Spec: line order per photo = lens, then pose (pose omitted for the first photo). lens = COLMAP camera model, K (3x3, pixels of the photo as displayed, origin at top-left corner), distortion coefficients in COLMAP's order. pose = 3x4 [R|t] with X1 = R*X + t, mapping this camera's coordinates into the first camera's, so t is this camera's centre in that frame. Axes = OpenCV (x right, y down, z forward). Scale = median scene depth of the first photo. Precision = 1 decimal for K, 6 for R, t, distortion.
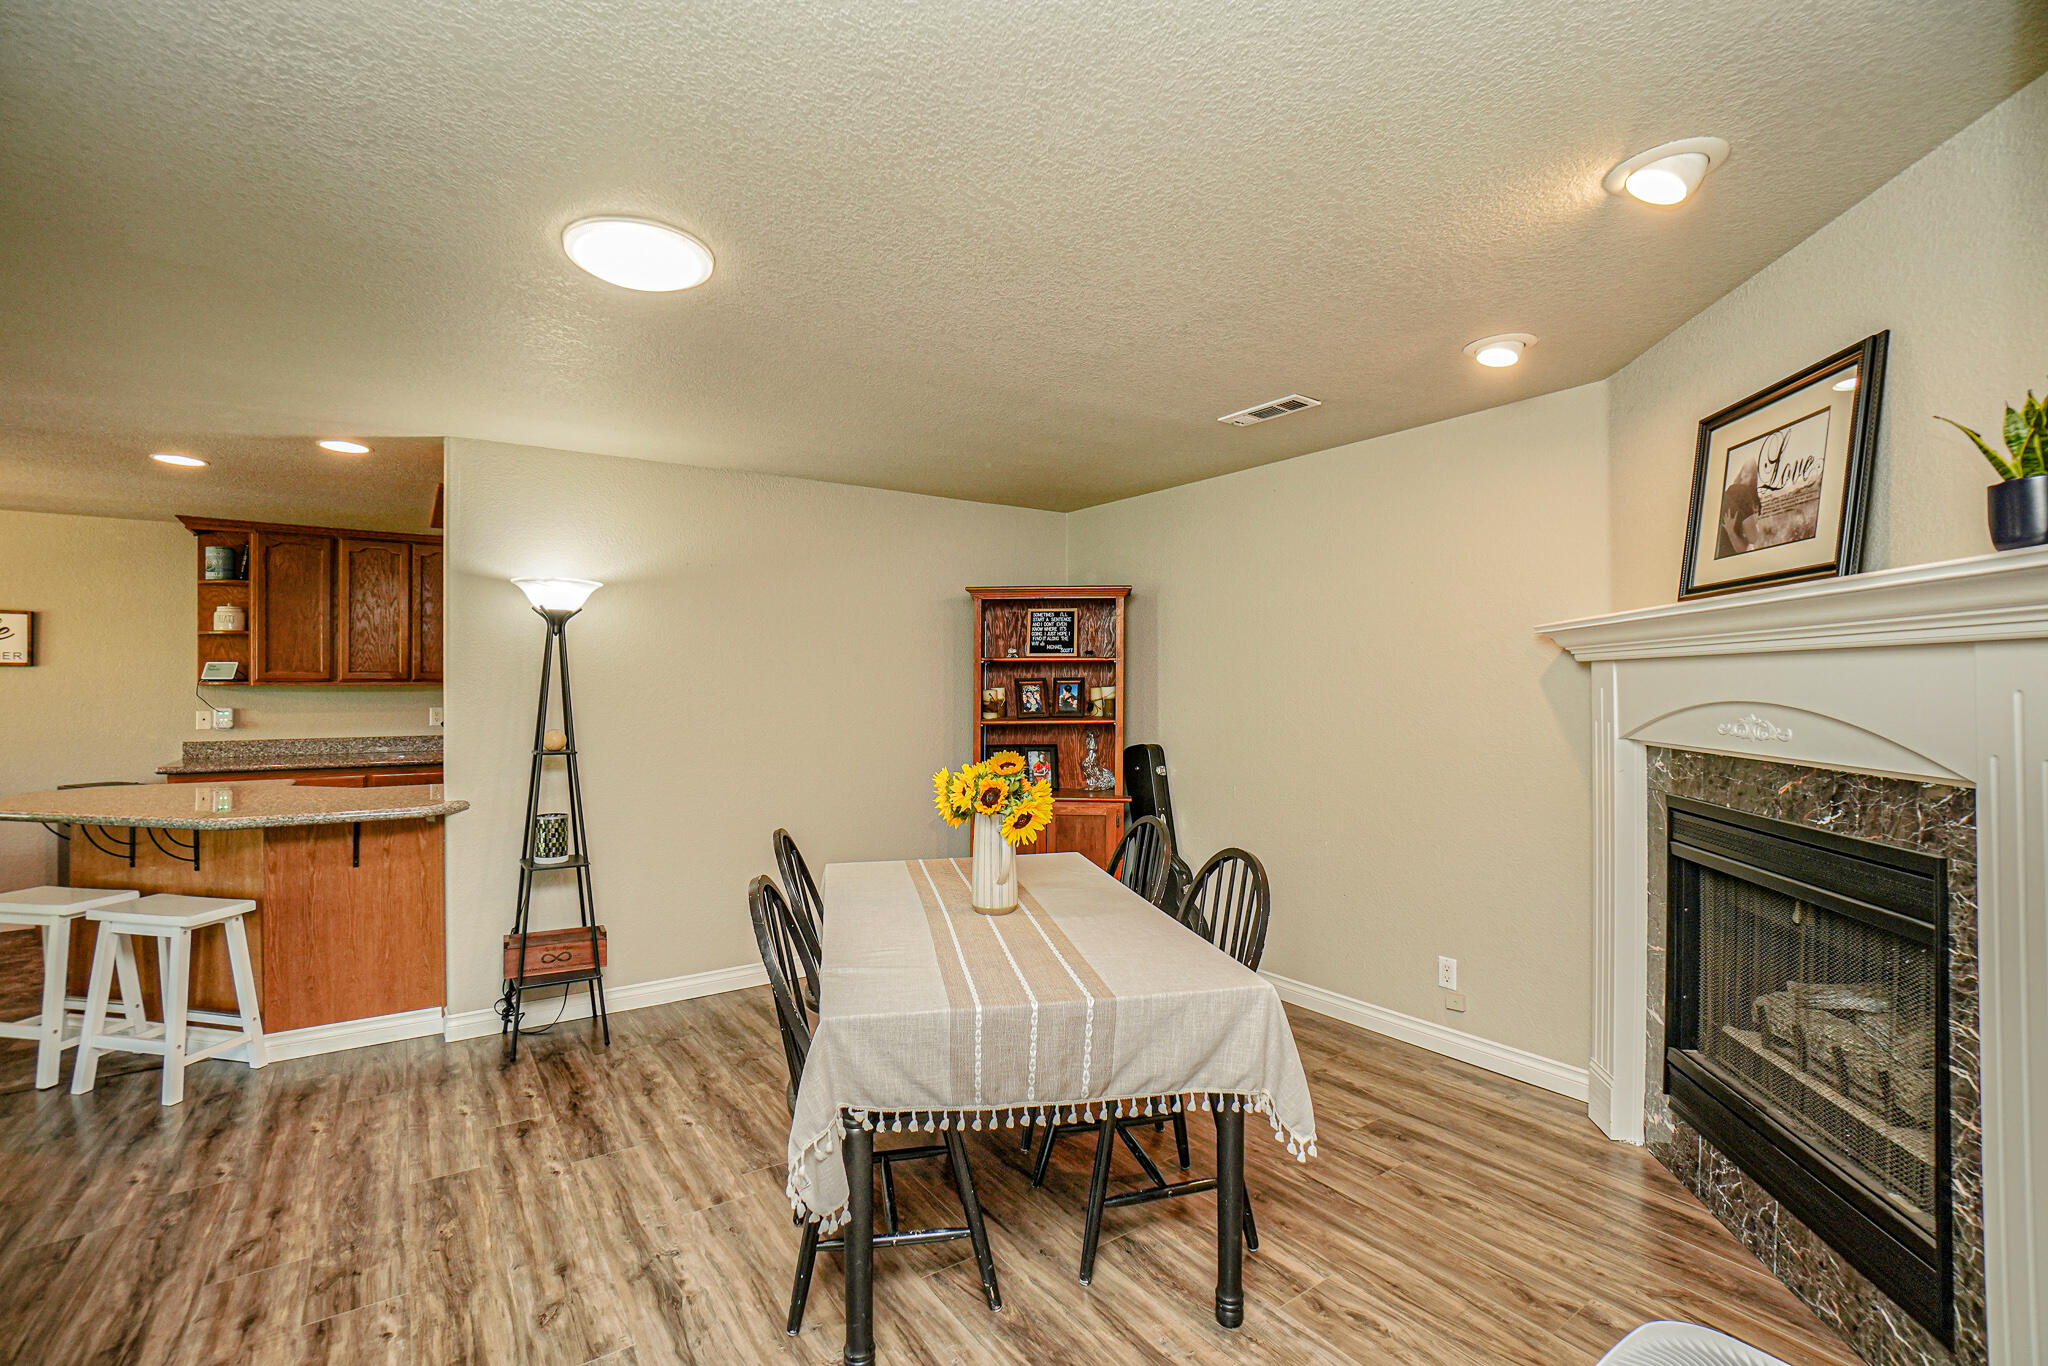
lens RADIAL K [[905.4, 0, 1027.6], [0, 905.4, 687.0], [0, 0, 1]] dist [-0.002559, 0.000464]
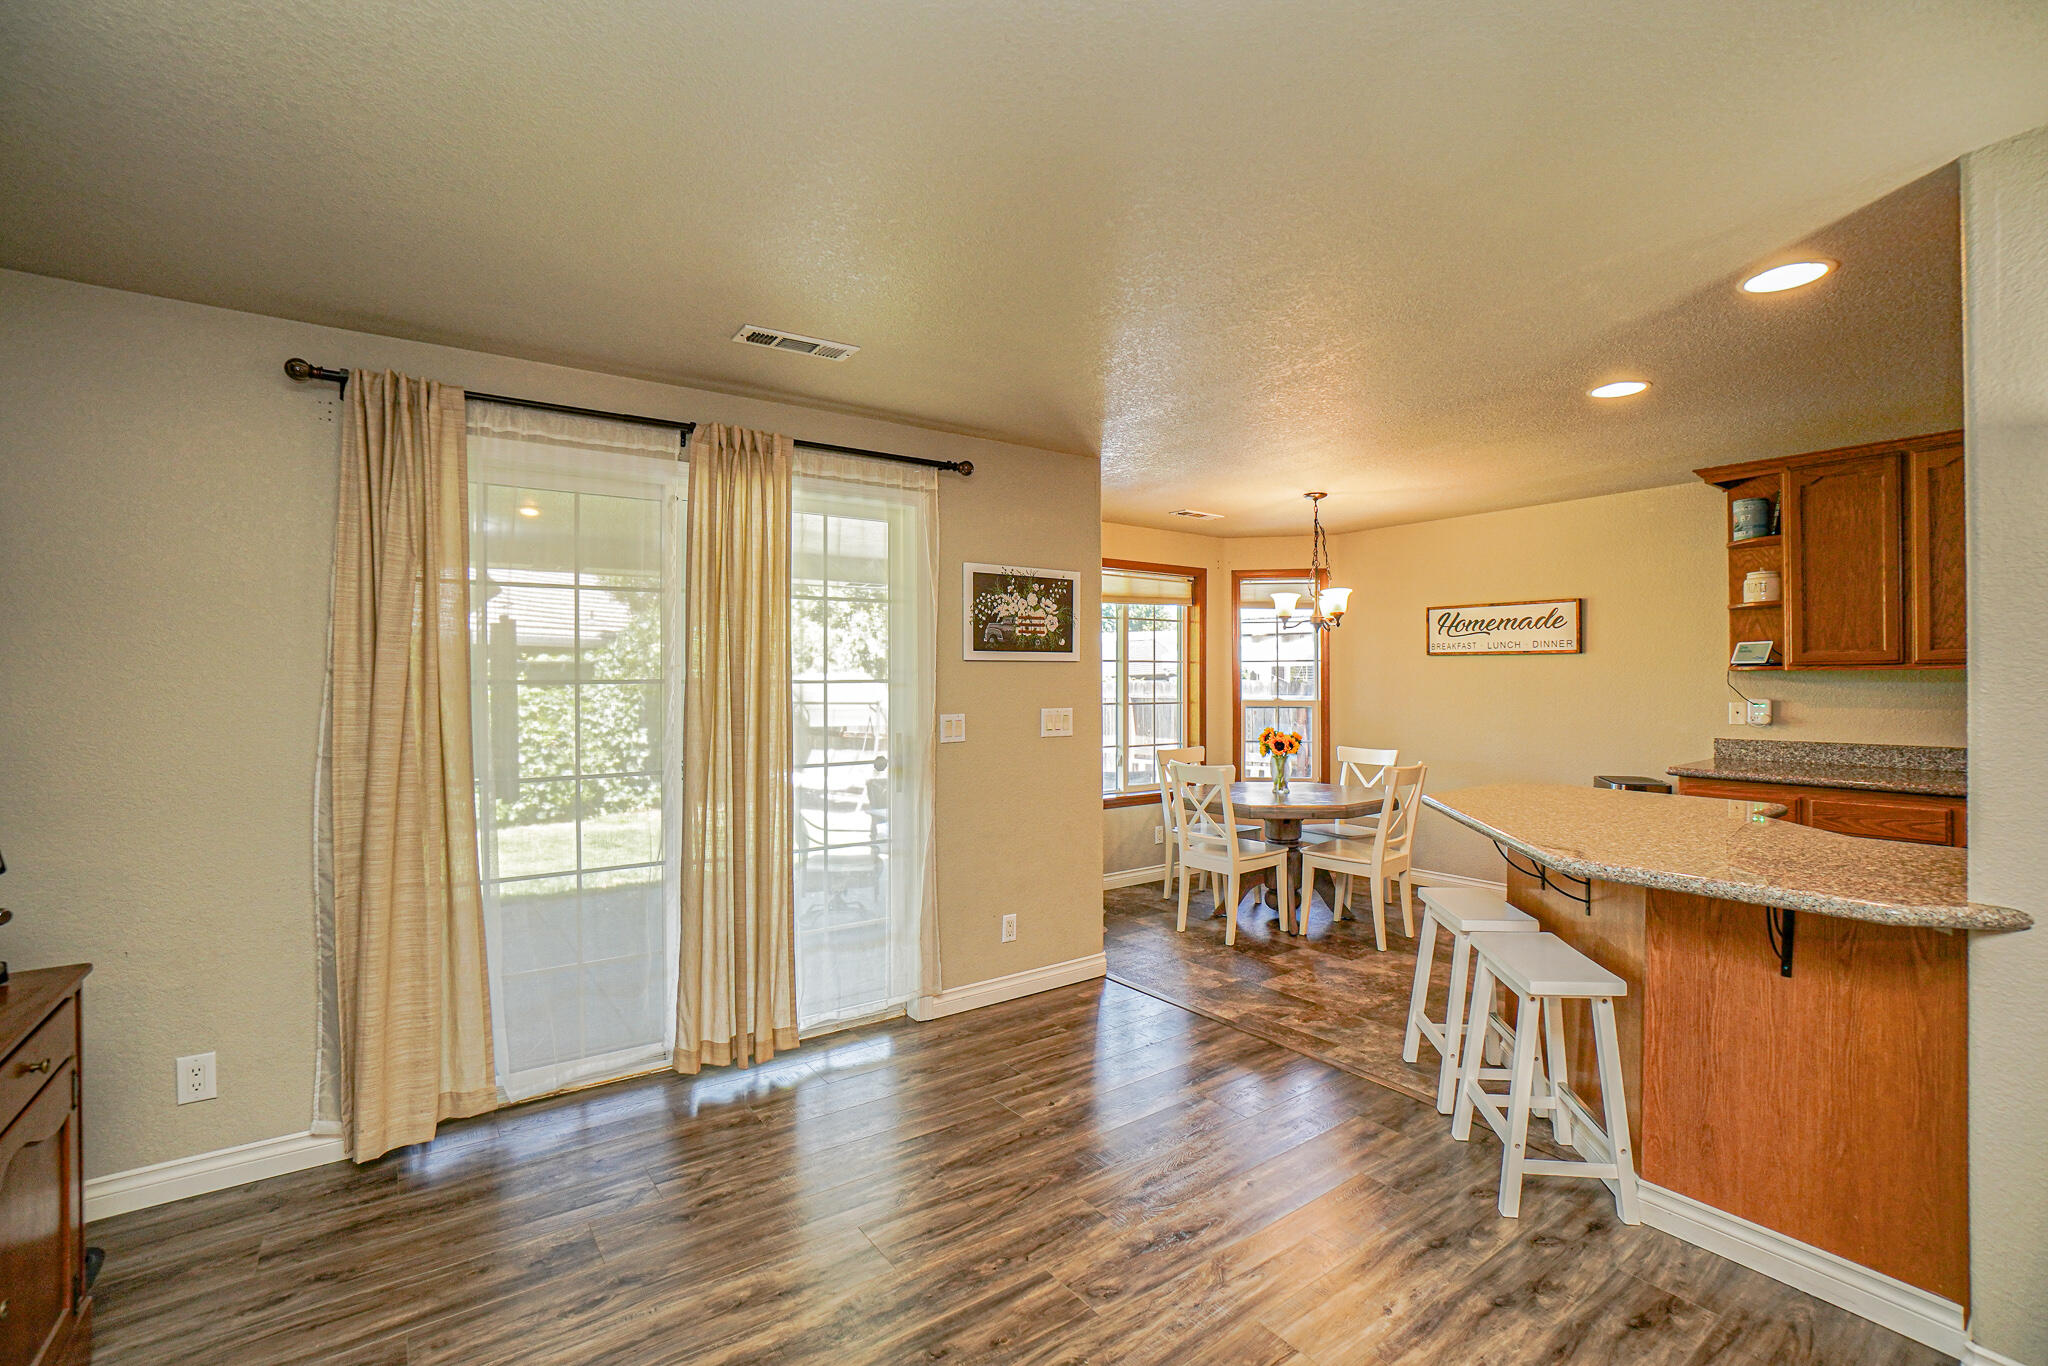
lens RADIAL K [[905.4, 0, 1027.7], [0, 905.4, 678.4], [0, 0, 1]] dist [-0.002559, 0.000464]
pose [[0.033254, 0.001110, -0.999446, -0.112219], [0.007947, 0.999967, 0.001375, -0.001544], [0.999415, -0.007989, 0.033244, 0.330551]]
